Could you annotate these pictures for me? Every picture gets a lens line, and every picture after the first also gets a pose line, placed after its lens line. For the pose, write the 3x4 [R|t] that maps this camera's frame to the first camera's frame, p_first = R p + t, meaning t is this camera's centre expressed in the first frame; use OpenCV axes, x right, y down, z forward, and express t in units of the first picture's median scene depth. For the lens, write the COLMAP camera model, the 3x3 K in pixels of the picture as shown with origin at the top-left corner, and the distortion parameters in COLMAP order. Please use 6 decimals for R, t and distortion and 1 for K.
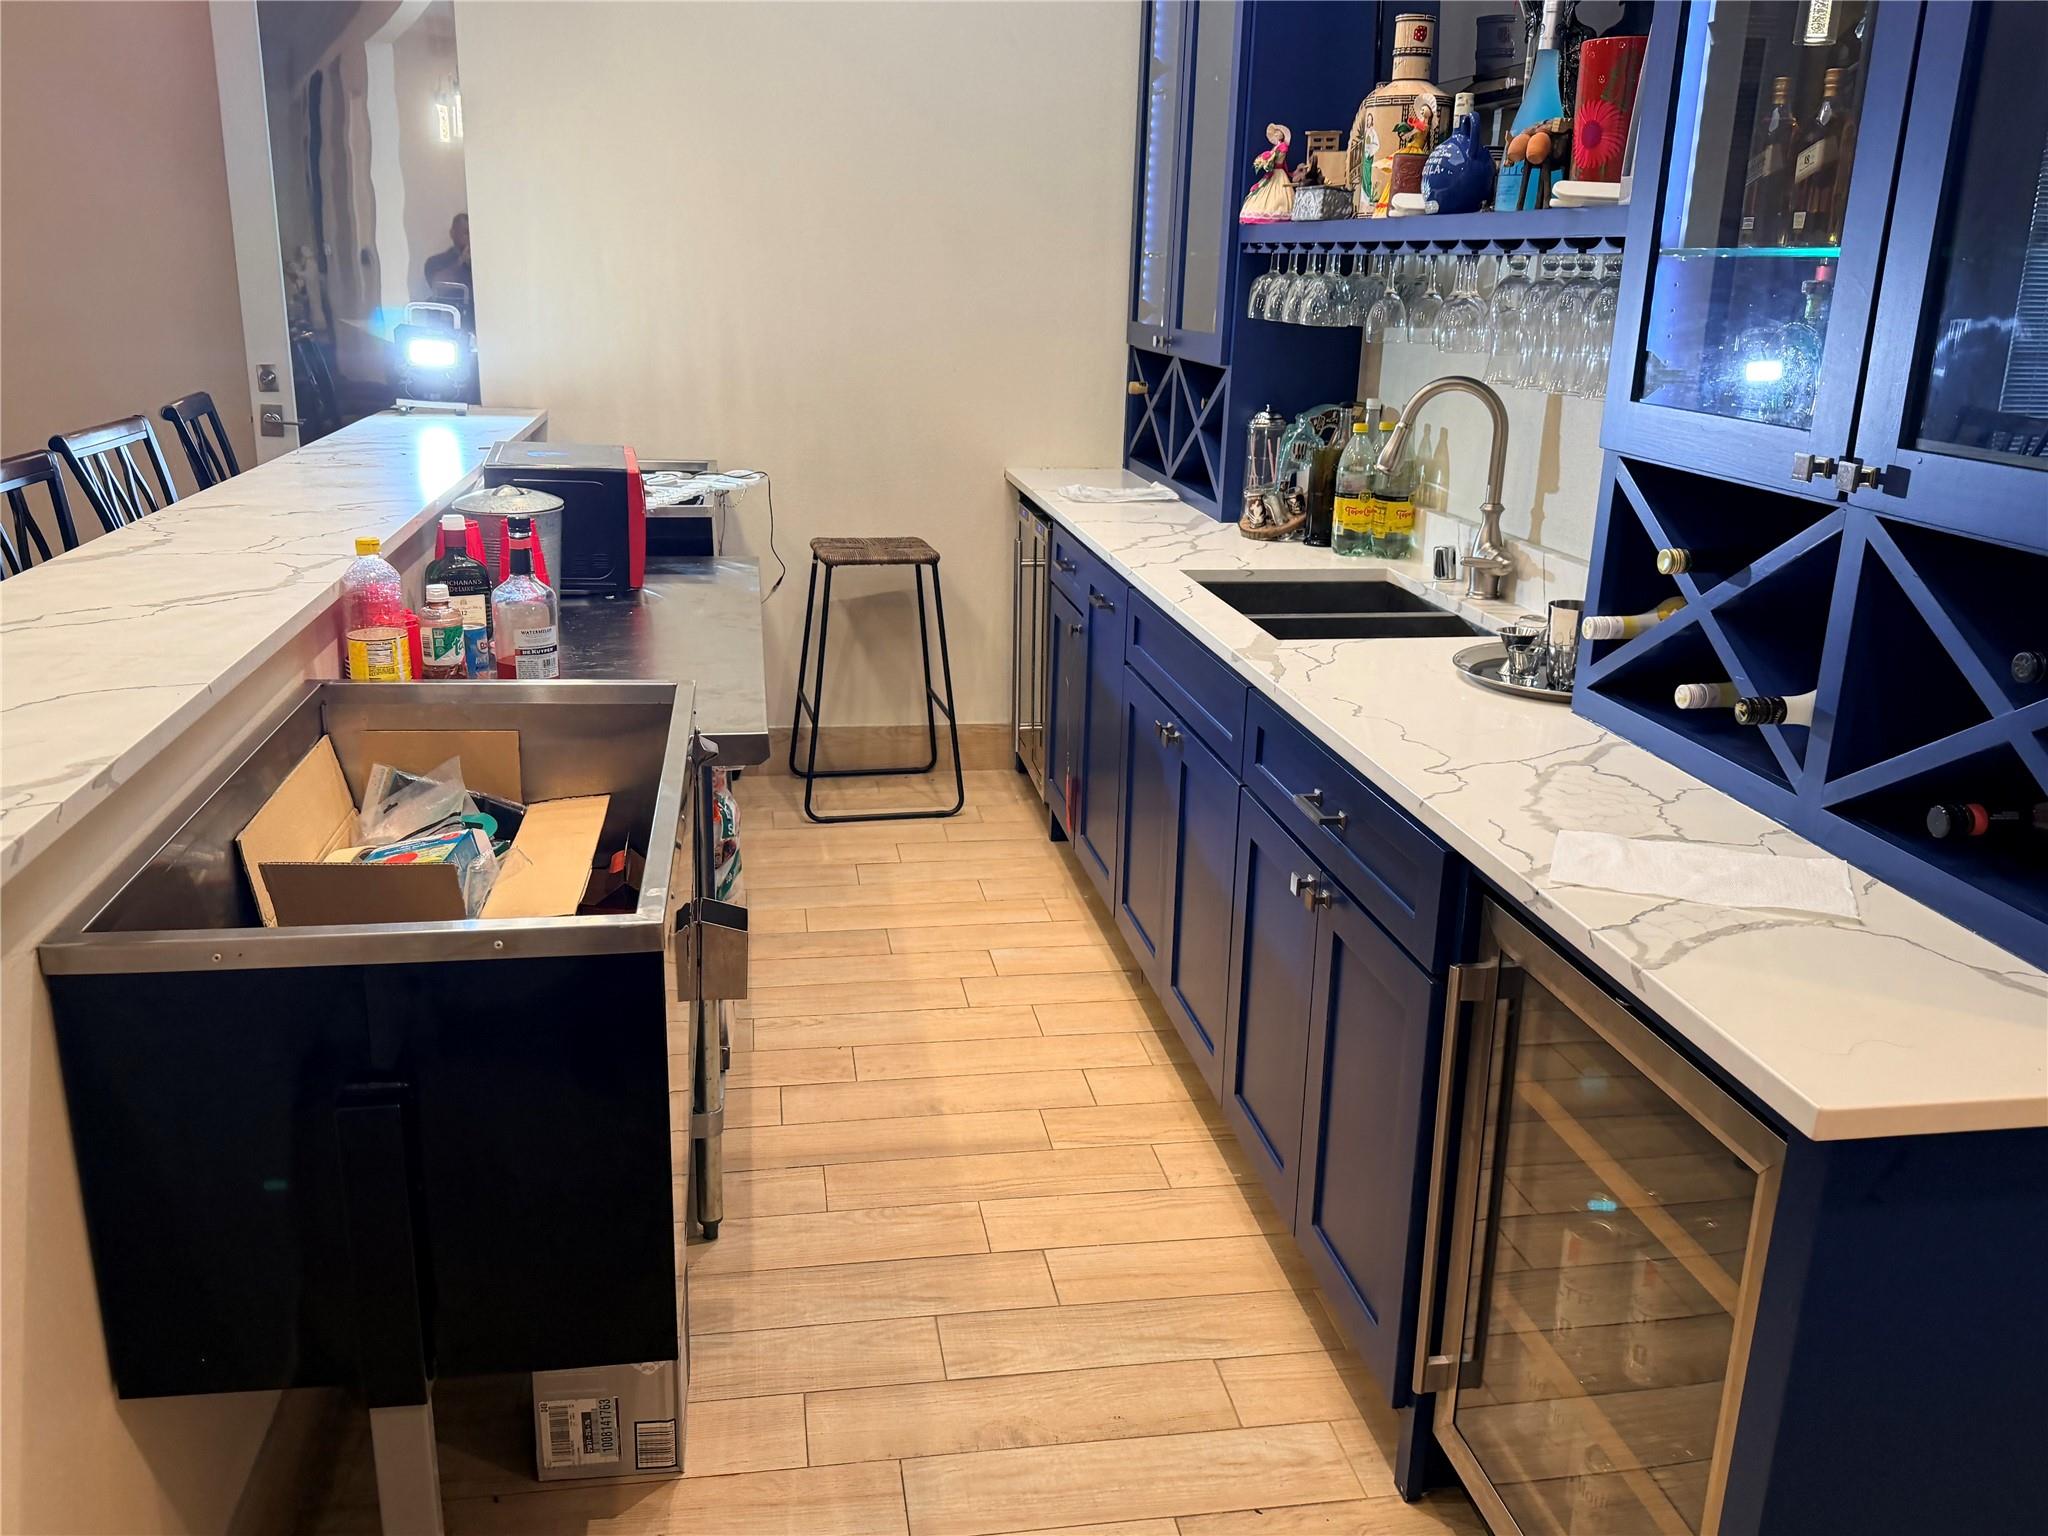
lens RADIAL K [[1665.4, 0, 1024.6], [0, 1665.4, 764.1], [0, 0, 1]] dist [0.011976, -0.044215]
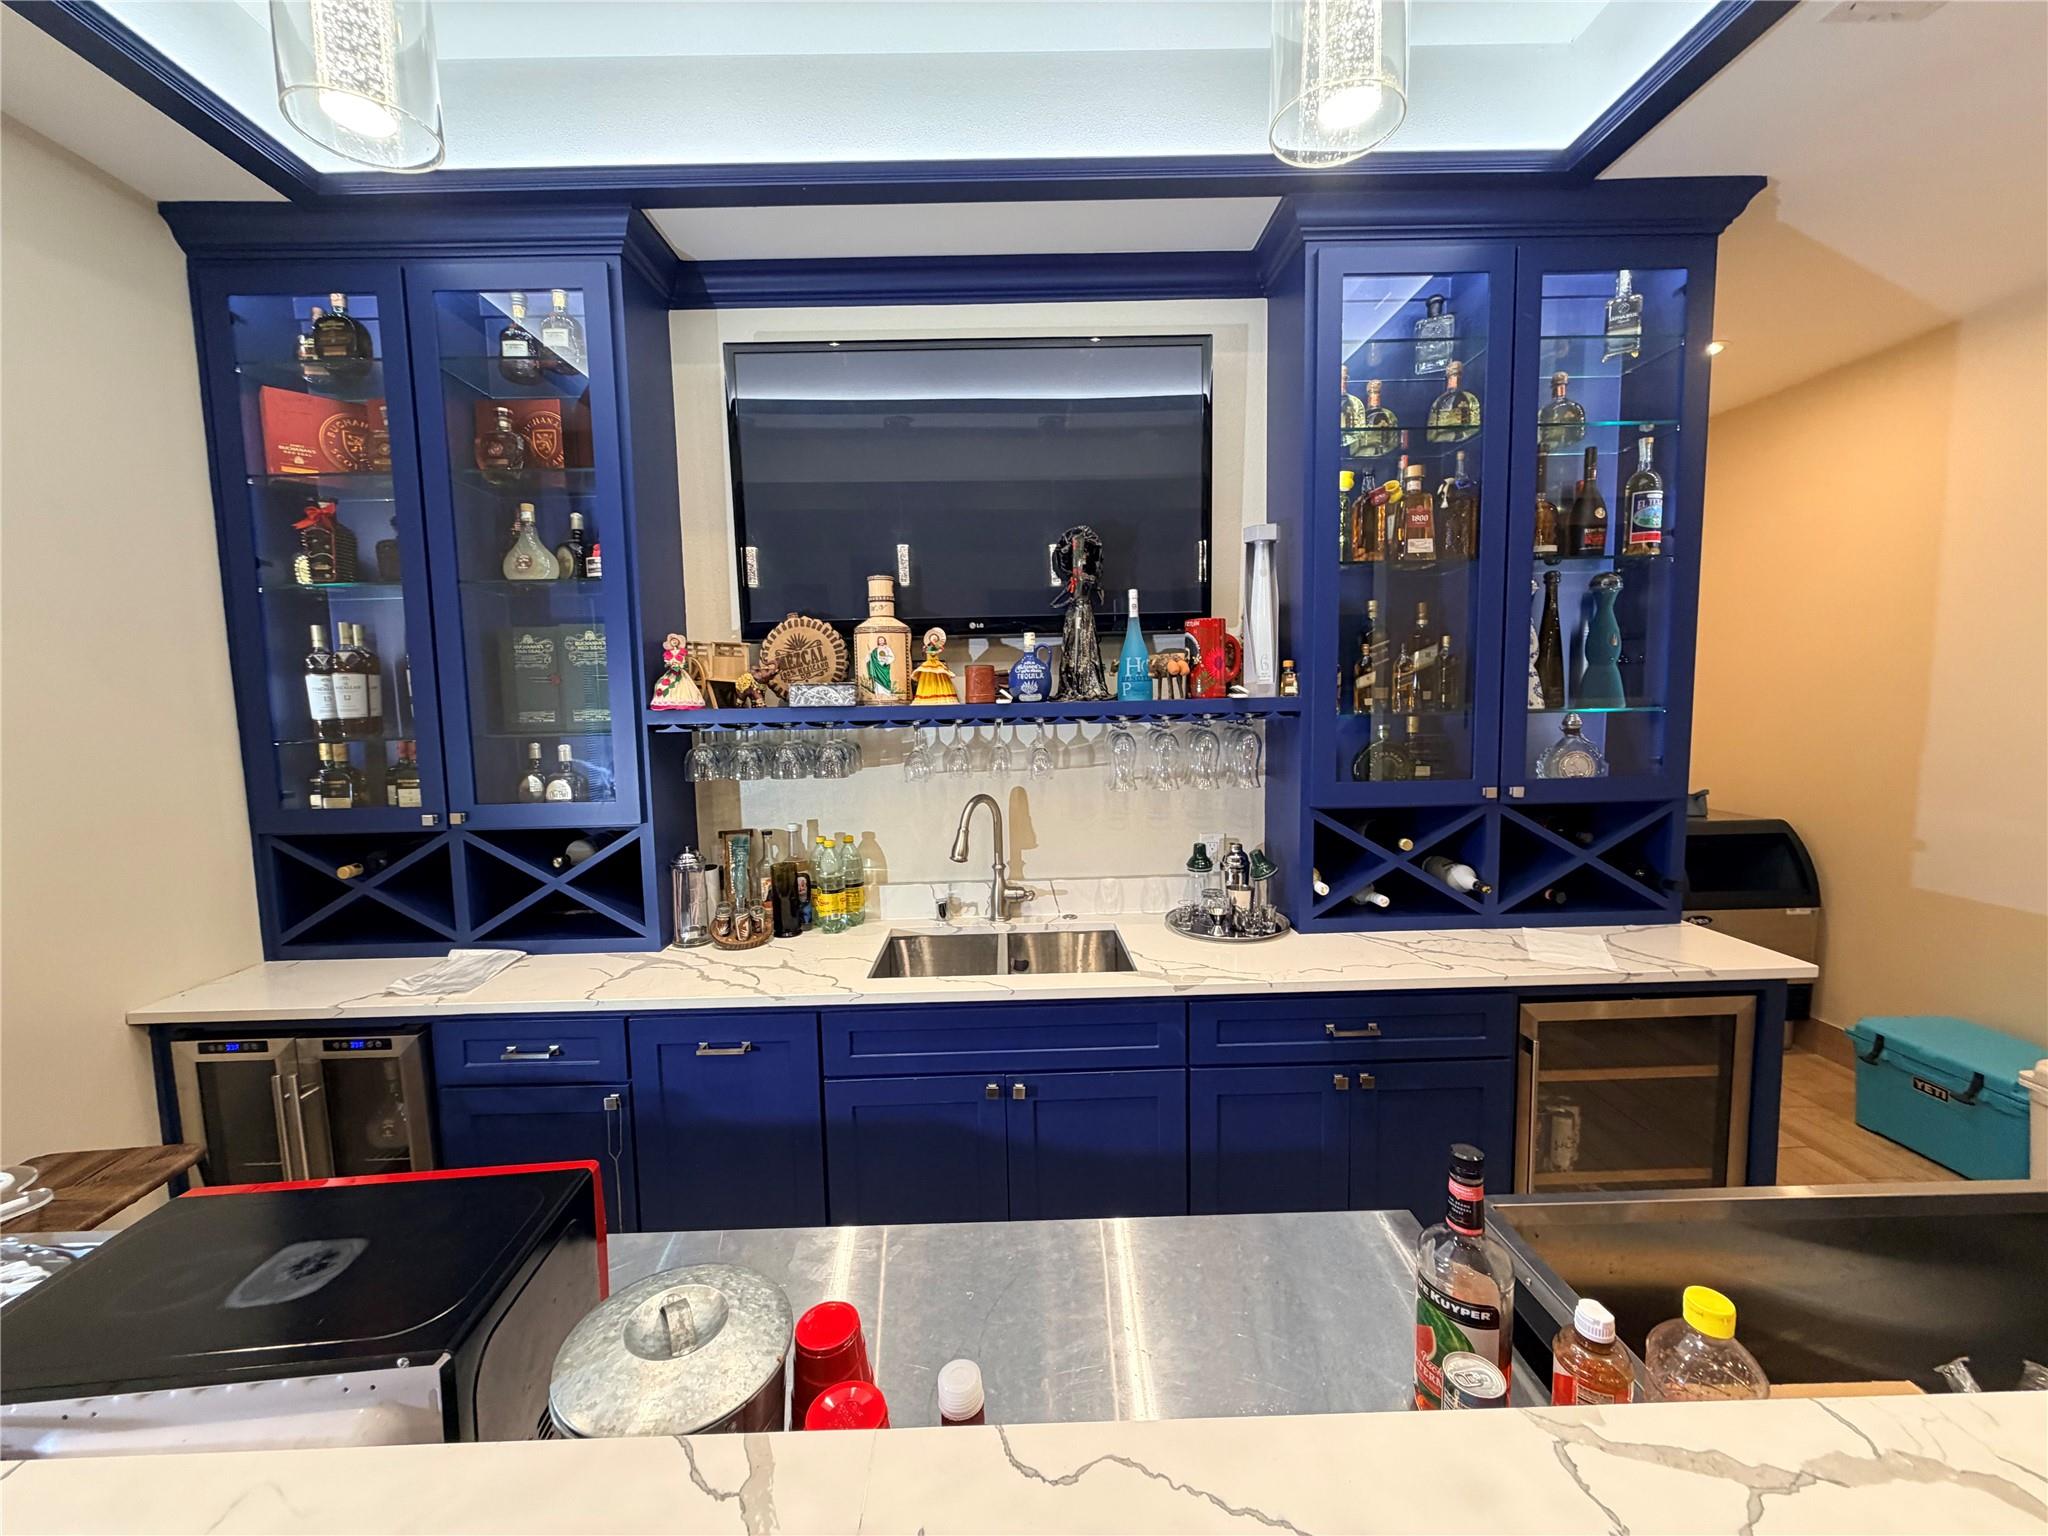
lens RADIAL K [[810.6, 0, 1015.5], [0, 810.6, 760.1], [0, 0, 1]] dist [0.000198, 0.000577]
pose [[0.158189, -0.121976, 0.979846, -0.813409], [0.309354, 0.948503, 0.068131, -0.489486], [-0.937697, 0.292341, 0.187777, 1.281331]]
